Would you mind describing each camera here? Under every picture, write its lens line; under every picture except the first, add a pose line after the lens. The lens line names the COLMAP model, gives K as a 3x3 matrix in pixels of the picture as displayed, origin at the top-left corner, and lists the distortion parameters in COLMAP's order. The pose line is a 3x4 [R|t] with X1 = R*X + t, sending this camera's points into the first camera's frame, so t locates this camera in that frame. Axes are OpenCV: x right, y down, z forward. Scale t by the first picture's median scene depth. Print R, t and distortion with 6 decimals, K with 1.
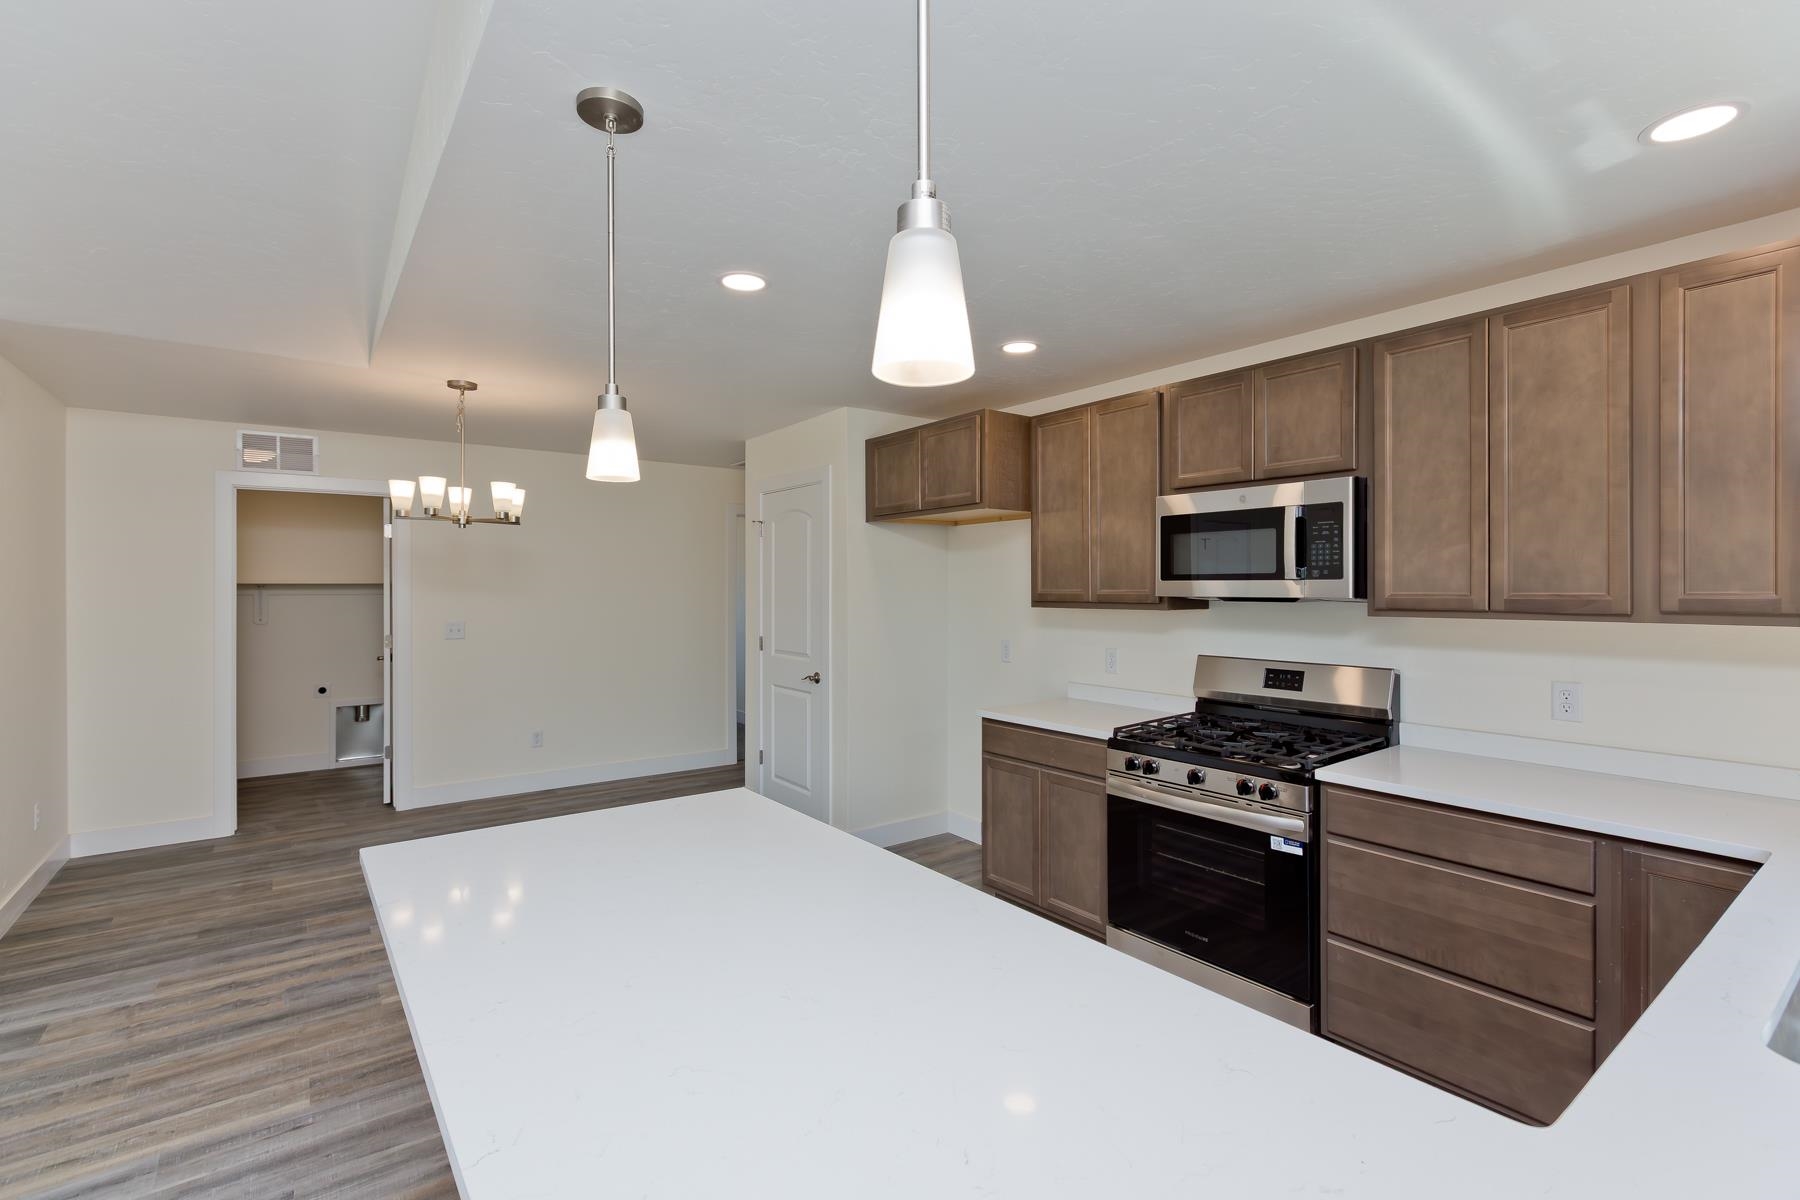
lens RADIAL K [[808.7, 0, 897.0], [0, 808.7, 591.9], [0, 0, 1]] dist [0.002531, -0.001239]
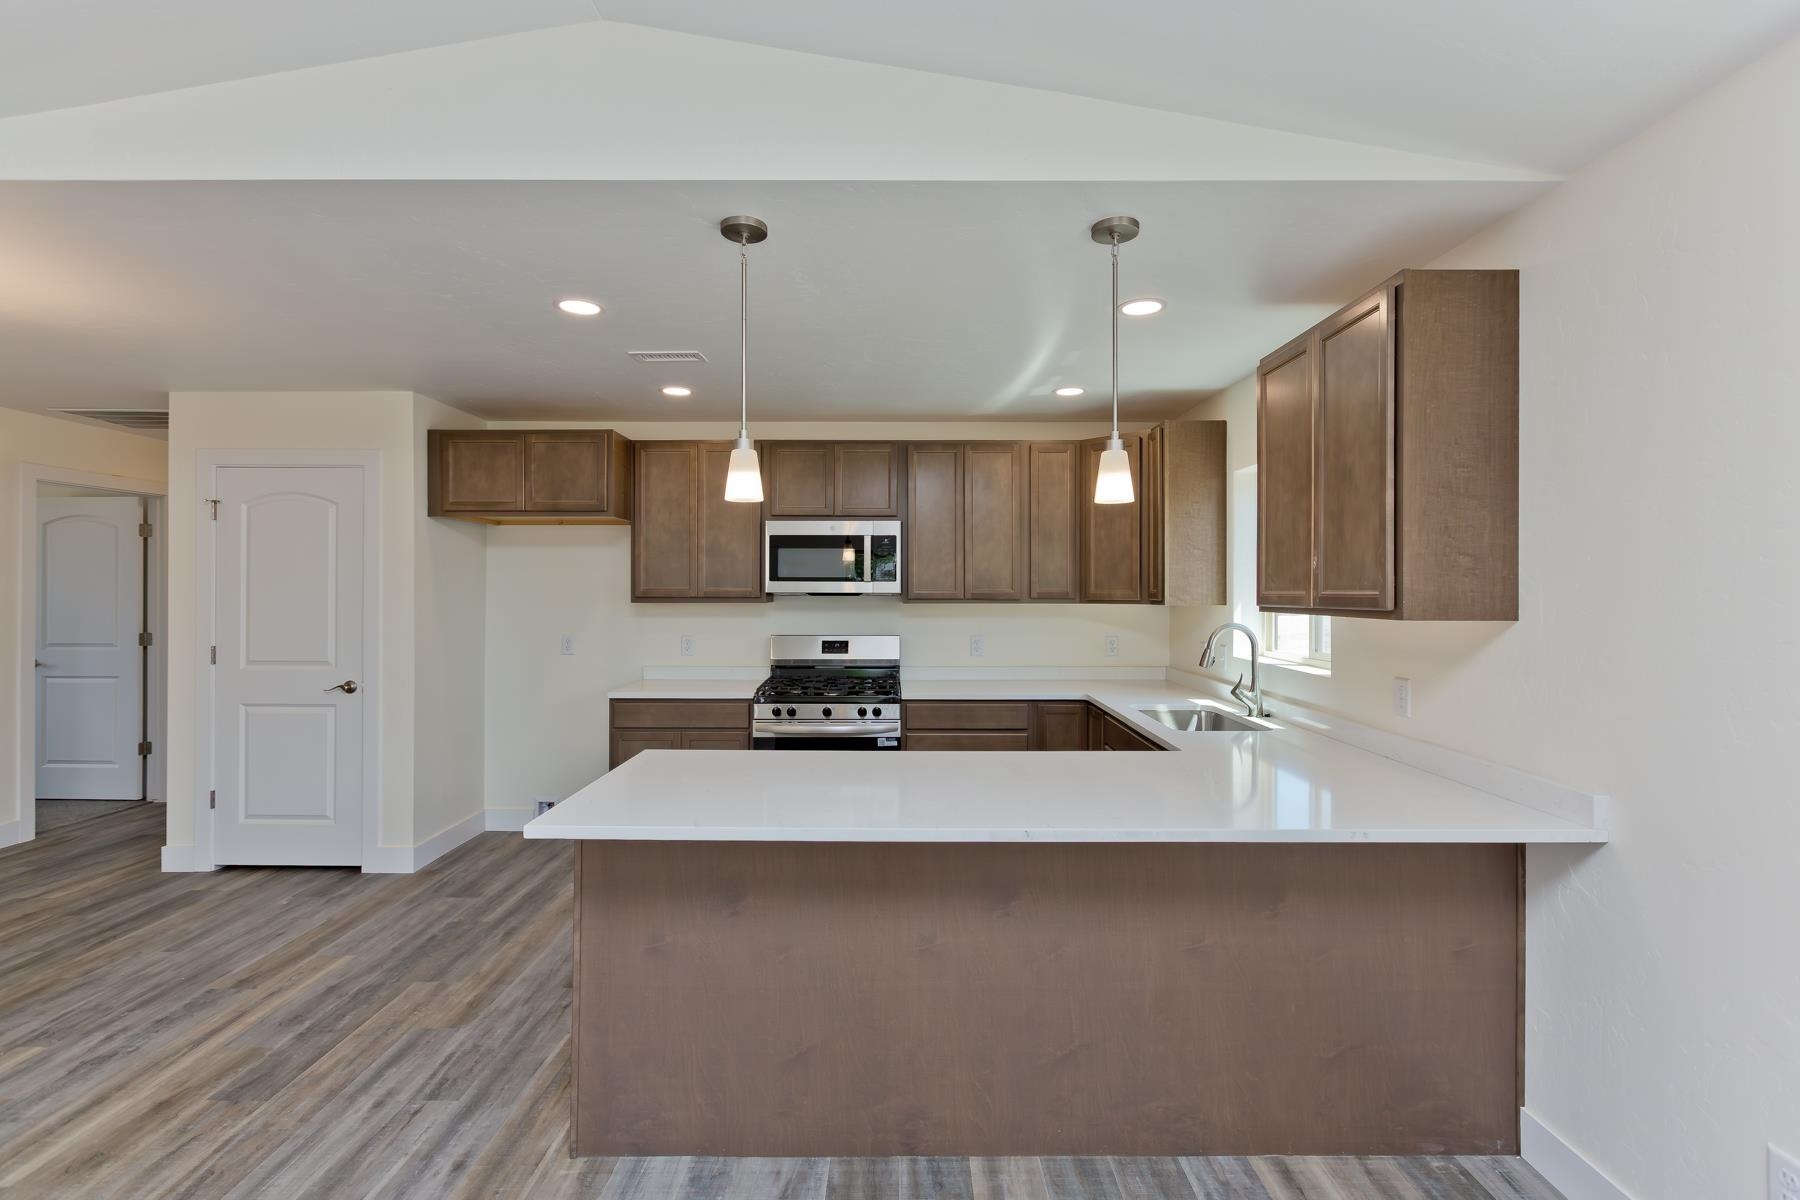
lens RADIAL K [[814.0, 0, 891.8], [0, 814.0, 592.2], [0, 0, 1]] dist [0.001943, -0.000401]
pose [[0.604198, 0.001527, 0.796833, -0.662593], [0.001342, 0.999995, -0.002934, 0.009367], [-0.796833, 0.002843, 0.604193, -0.011530]]
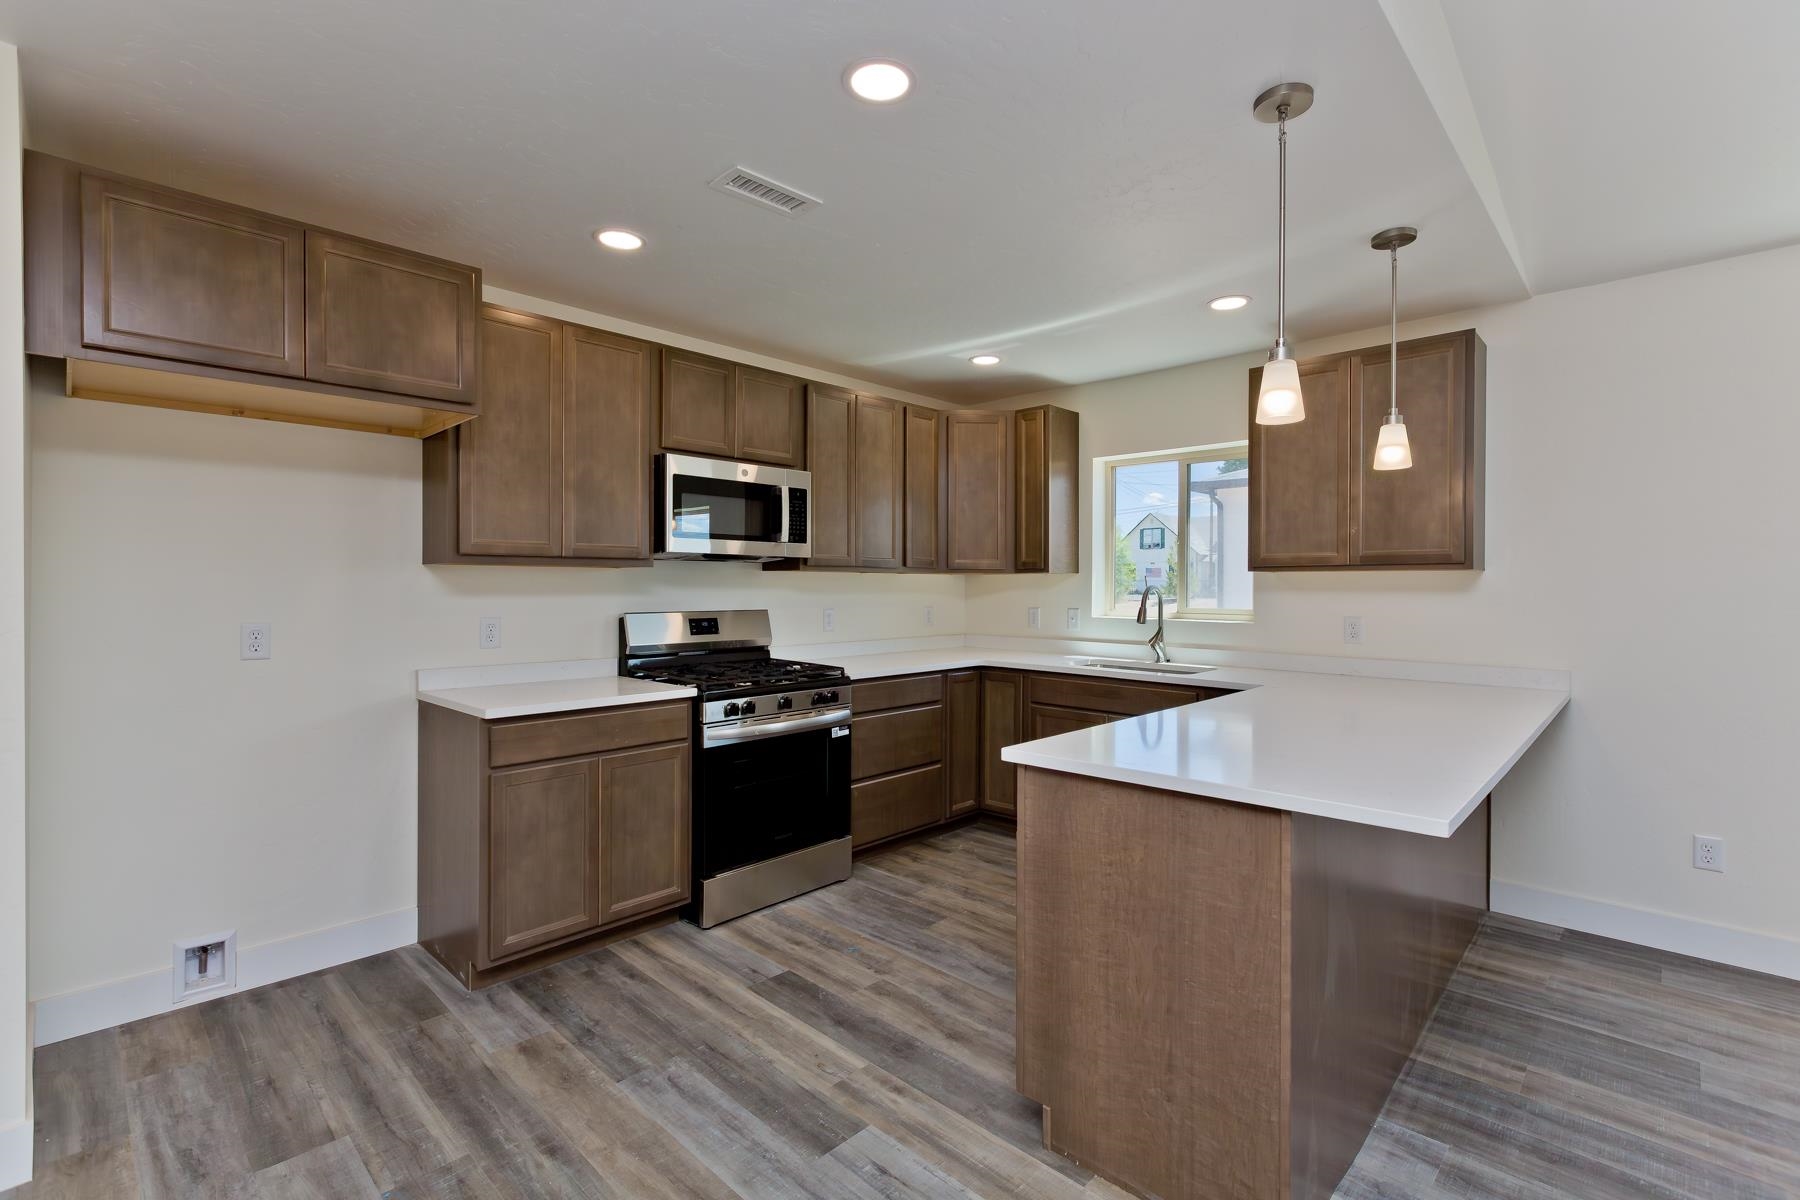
lens RADIAL K [[814.0, 0, 891.8], [0, 814.0, 592.2], [0, 0, 1]] dist [0.001943, -0.000401]
pose [[-0.160600, -0.007425, 0.986992, -0.730291], [0.002708, 0.999965, 0.007963, 0.048118], [-0.987016, 0.003952, -0.160574, 0.895854]]
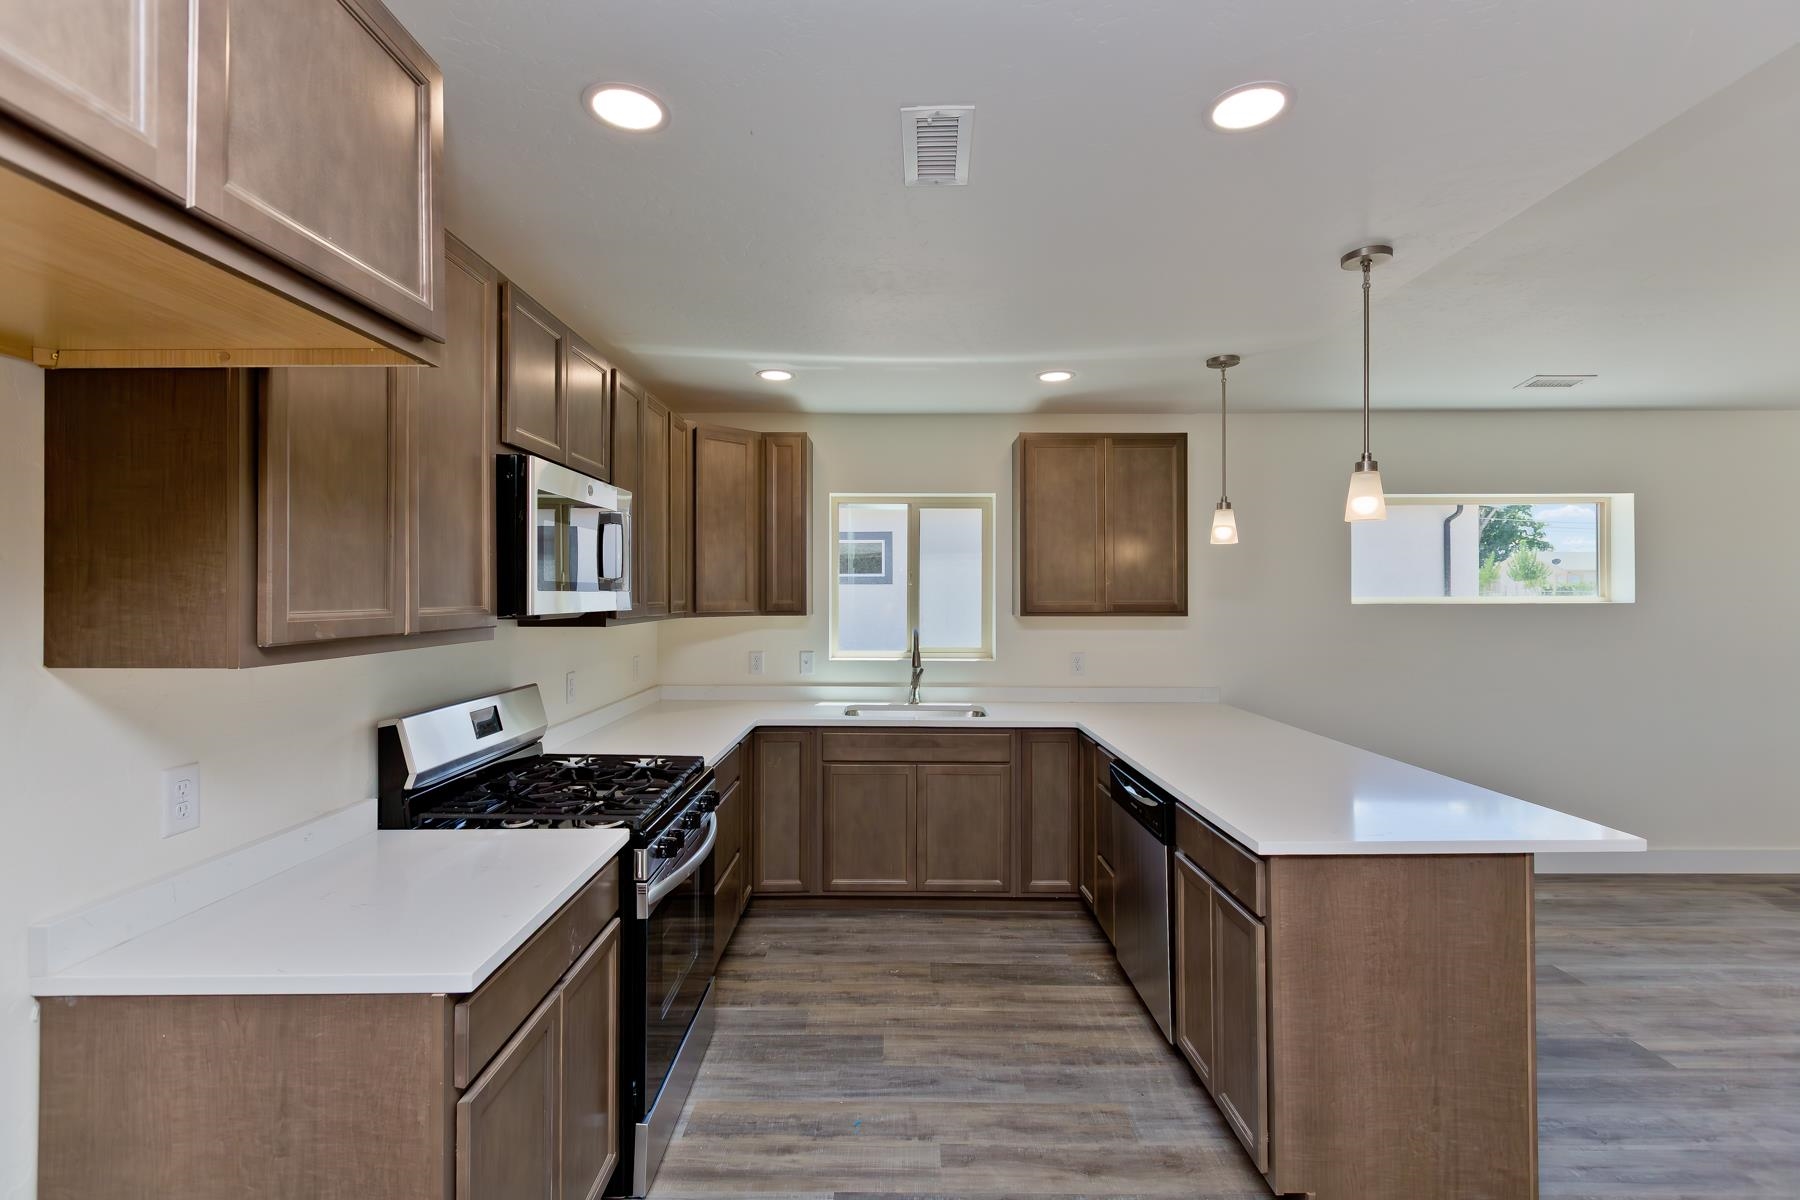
lens RADIAL K [[814.0, 0, 891.8], [0, 814.0, 592.2], [0, 0, 1]] dist [0.001943, -0.000401]
pose [[-0.801427, 0.001672, 0.598091, -0.272784], [0.004523, 0.999984, 0.003266, -0.014353], [-0.598076, 0.005322, -0.801422, 1.351844]]
